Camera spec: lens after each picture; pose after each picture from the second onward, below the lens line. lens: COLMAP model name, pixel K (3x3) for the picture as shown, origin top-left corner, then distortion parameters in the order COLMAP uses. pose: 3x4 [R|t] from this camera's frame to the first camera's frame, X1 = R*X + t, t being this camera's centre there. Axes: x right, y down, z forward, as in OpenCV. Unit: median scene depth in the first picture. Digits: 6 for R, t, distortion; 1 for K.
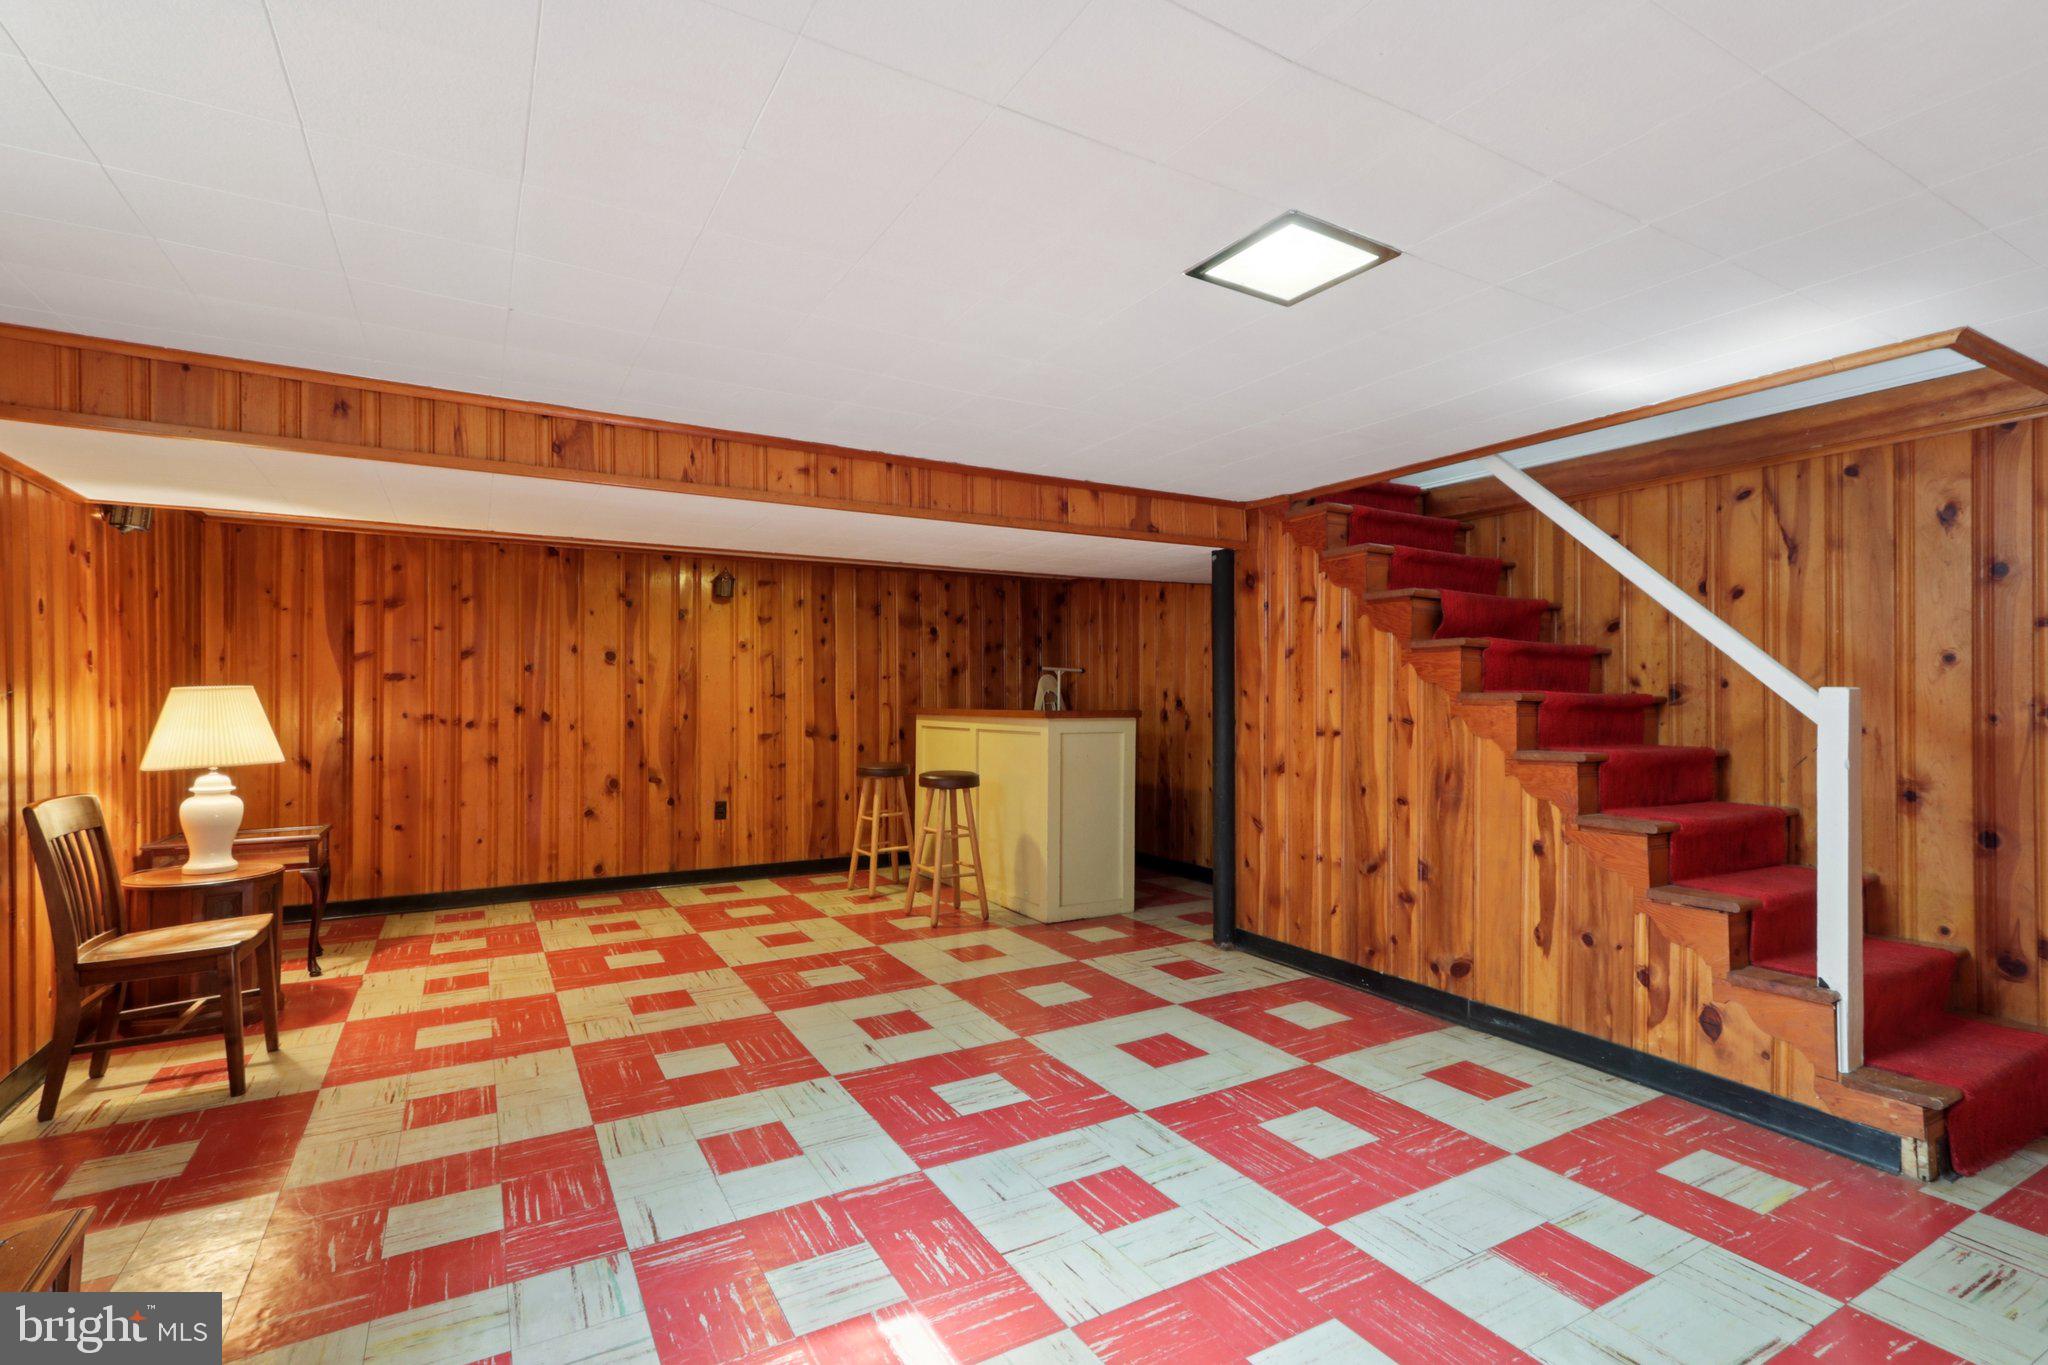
lens RADIAL K [[954.2, 0, 1026.1], [0, 954.2, 685.1], [0, 0, 1]] dist [-0.017331, 0.004619]
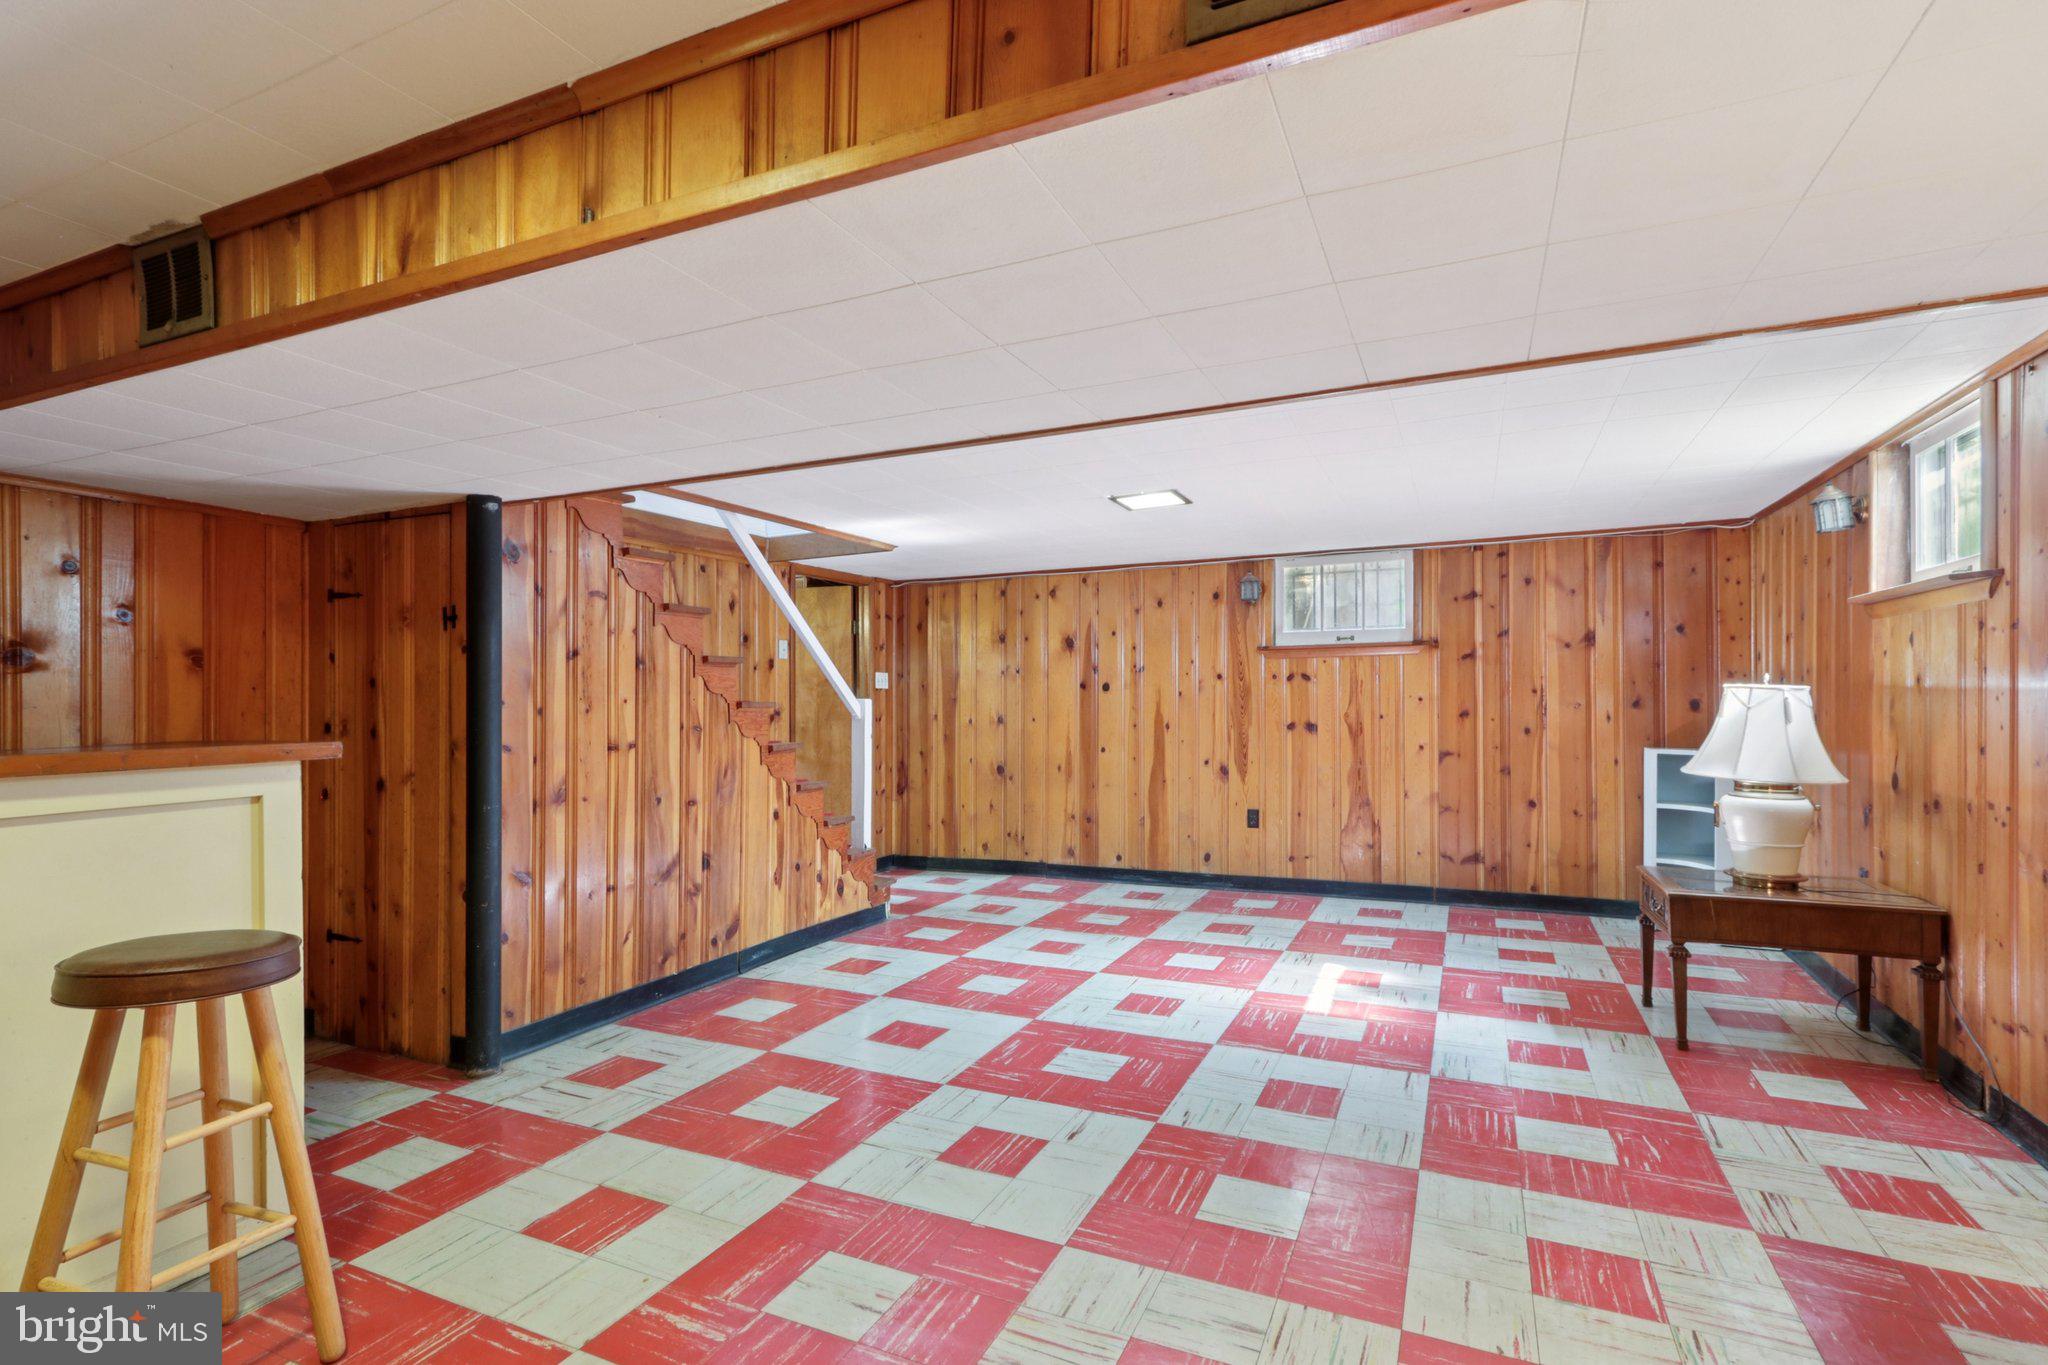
lens RADIAL K [[954.2, 0, 1015.1], [0, 954.2, 698.3], [0, 0, 1]] dist [-0.017331, 0.004619]
pose [[-0.561283, 0.007411, 0.827591, -0.767296], [0.001845, 0.999969, -0.007703, 0.012764], [-0.827622, -0.002797, -0.561279, 1.413470]]
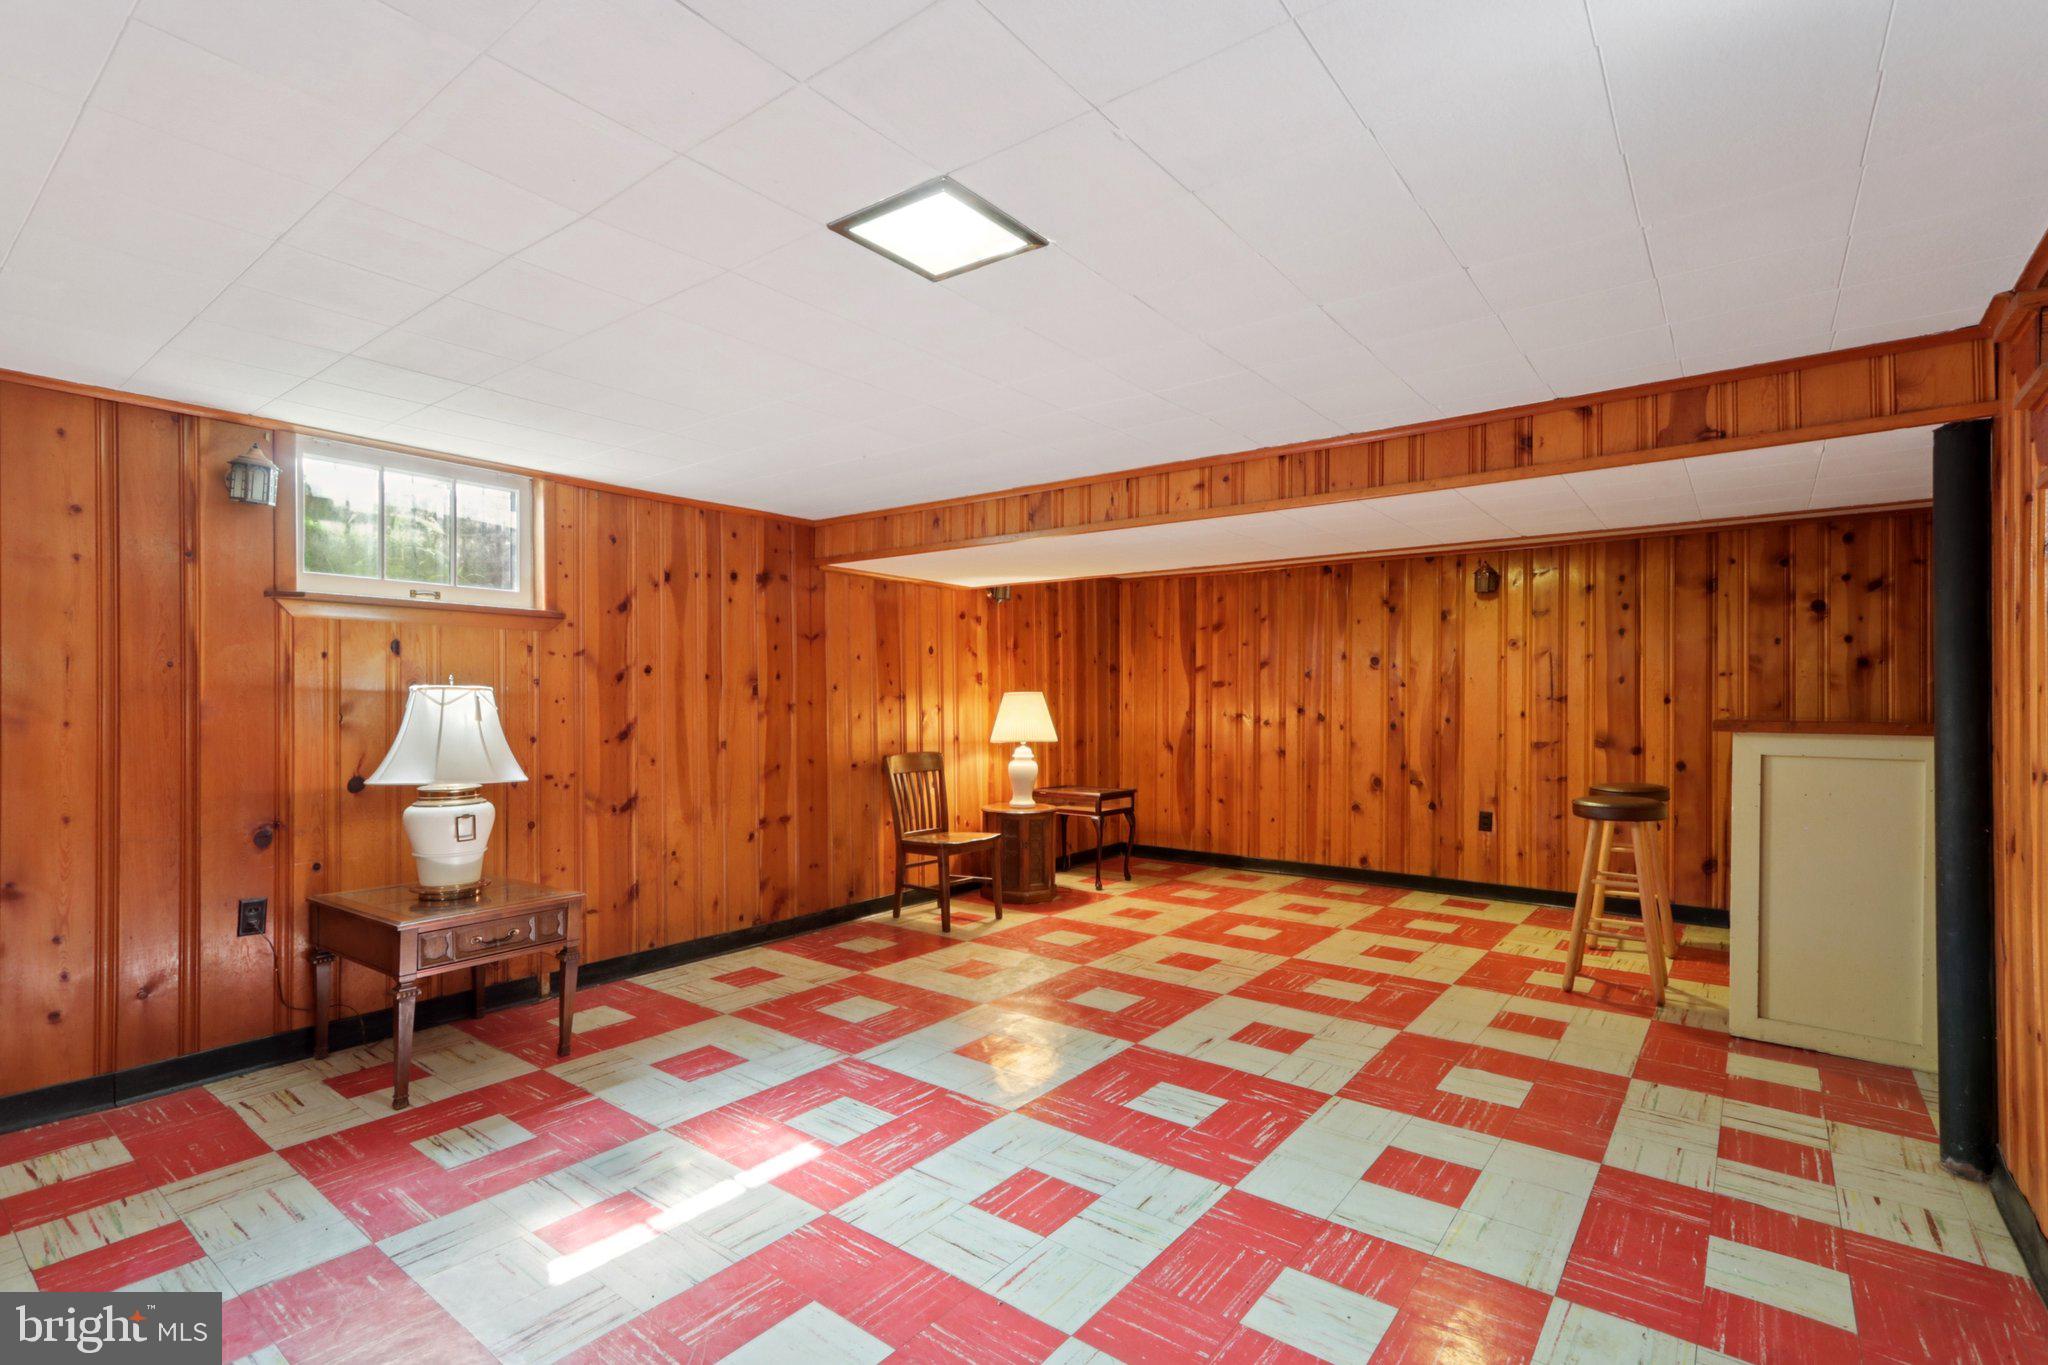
lens RADIAL K [[954.2, 0, 1017.2], [0, 954.2, 695.9], [0, 0, 1]] dist [-0.017331, 0.004619]
pose [[0.362397, -0.002744, -0.932020, 0.674320], [0.009042, 0.999959, 0.000572, 0.006546], [0.931980, -0.008635, 0.362407, 0.416017]]
